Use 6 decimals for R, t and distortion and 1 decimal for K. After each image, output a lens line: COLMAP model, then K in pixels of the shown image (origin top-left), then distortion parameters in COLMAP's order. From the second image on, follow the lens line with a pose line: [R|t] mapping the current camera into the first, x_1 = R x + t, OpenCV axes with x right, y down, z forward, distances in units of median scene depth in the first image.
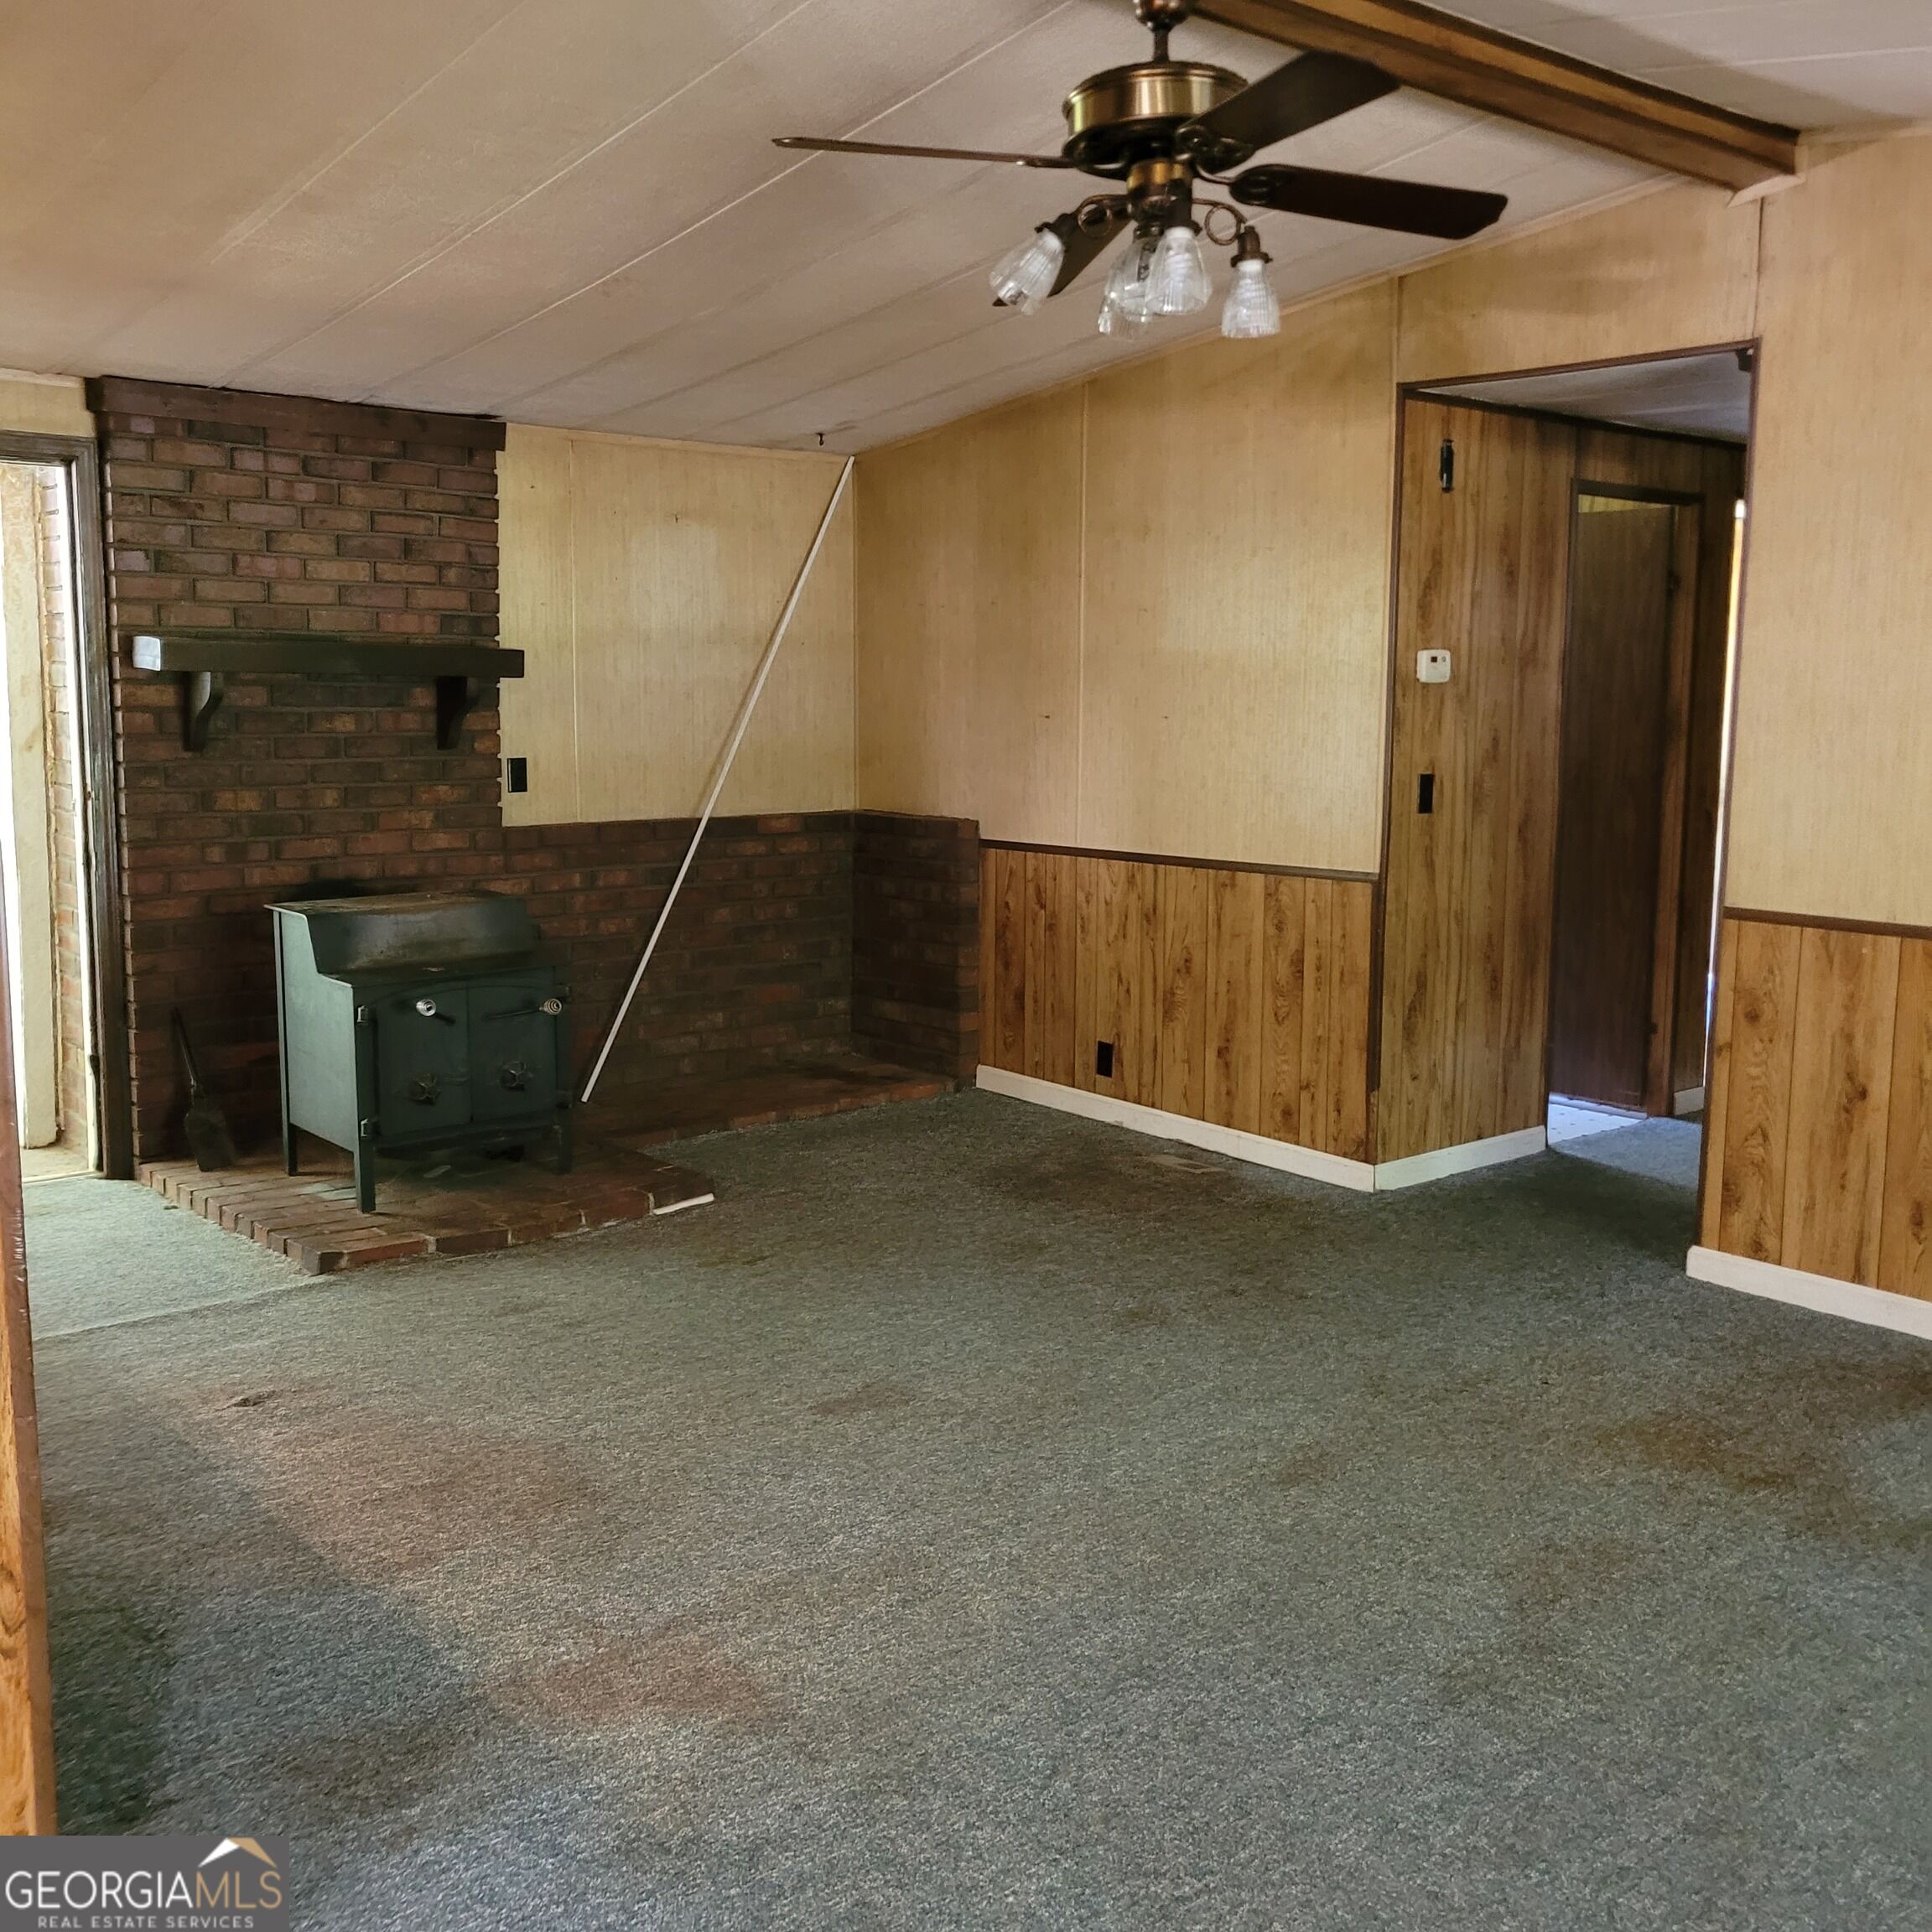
lens RADIAL K [[1965.3, 0, 962.9], [0, 1965.3, 964.7], [0, 0, 1]] dist [0.048455, 0.000000]
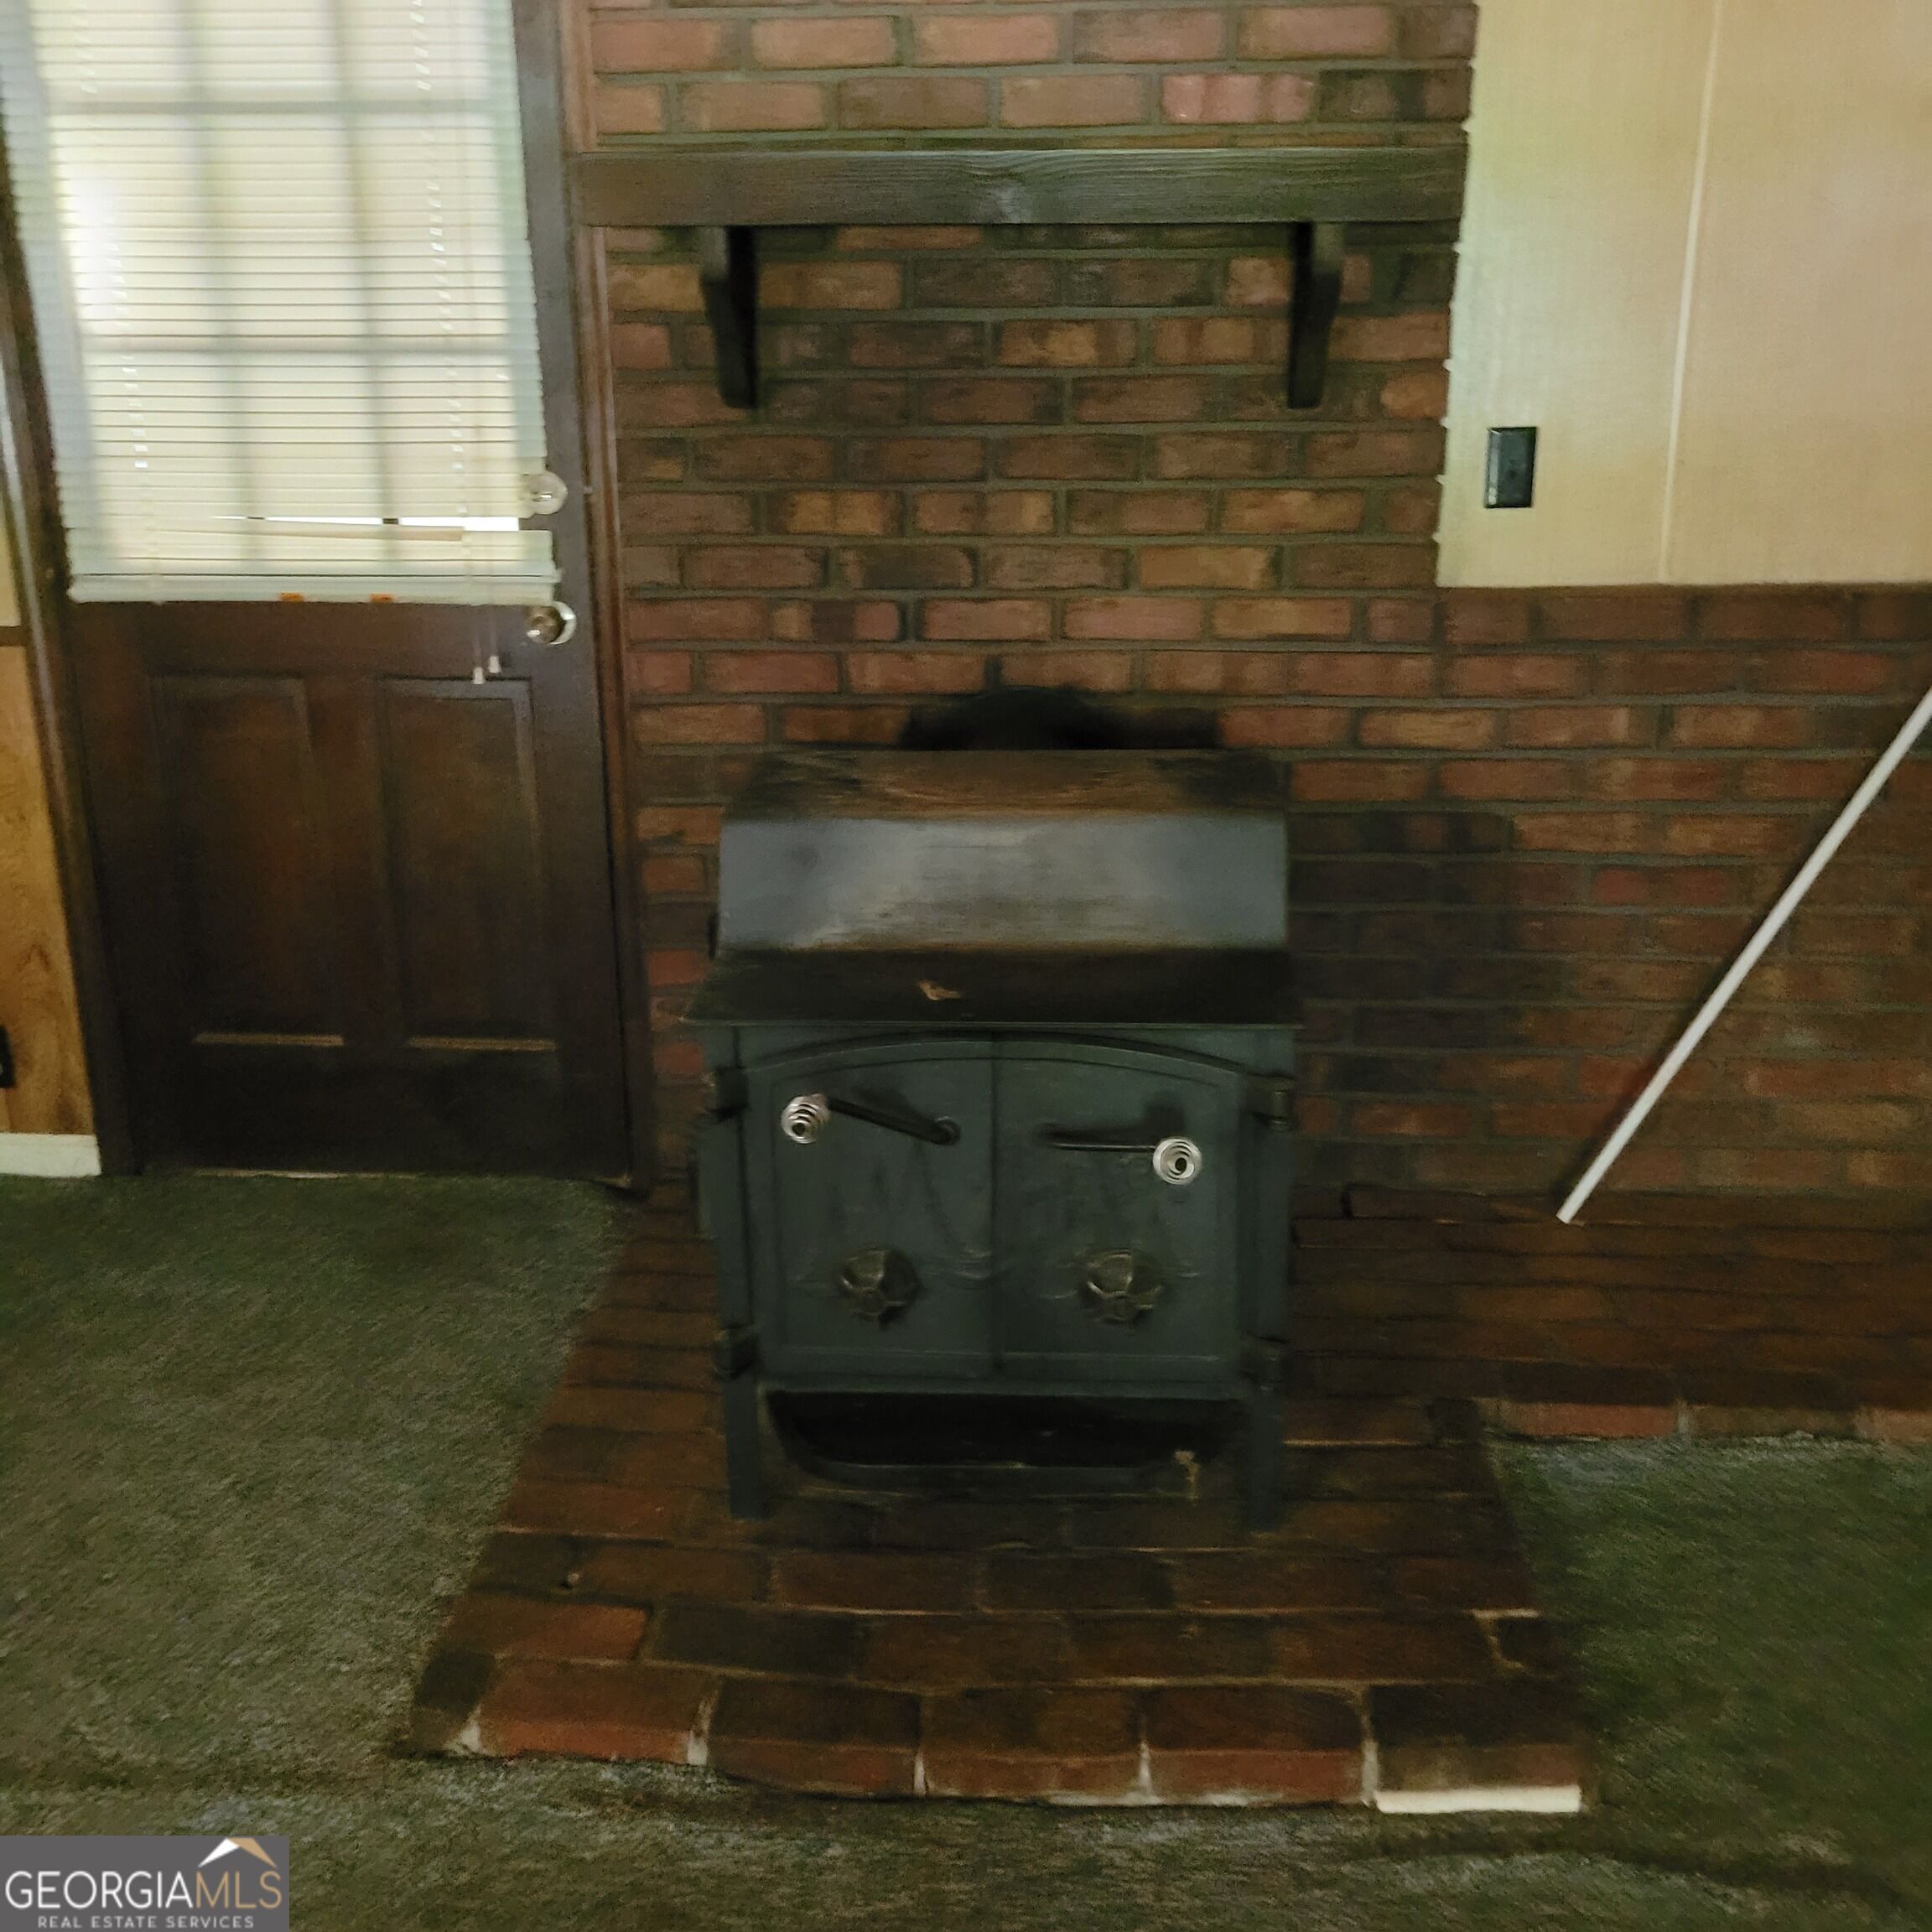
lens RADIAL K [[1965.3, 0, 971.7], [0, 1965.3, 924.7], [0, 0, 1]] dist [0.048455, 0.000000]
pose [[0.719995, 0.193092, -0.666575, -0.004141], [-0.084696, 0.977781, 0.191758, -0.076195], [0.688791, -0.081608, 0.720352, 0.639215]]
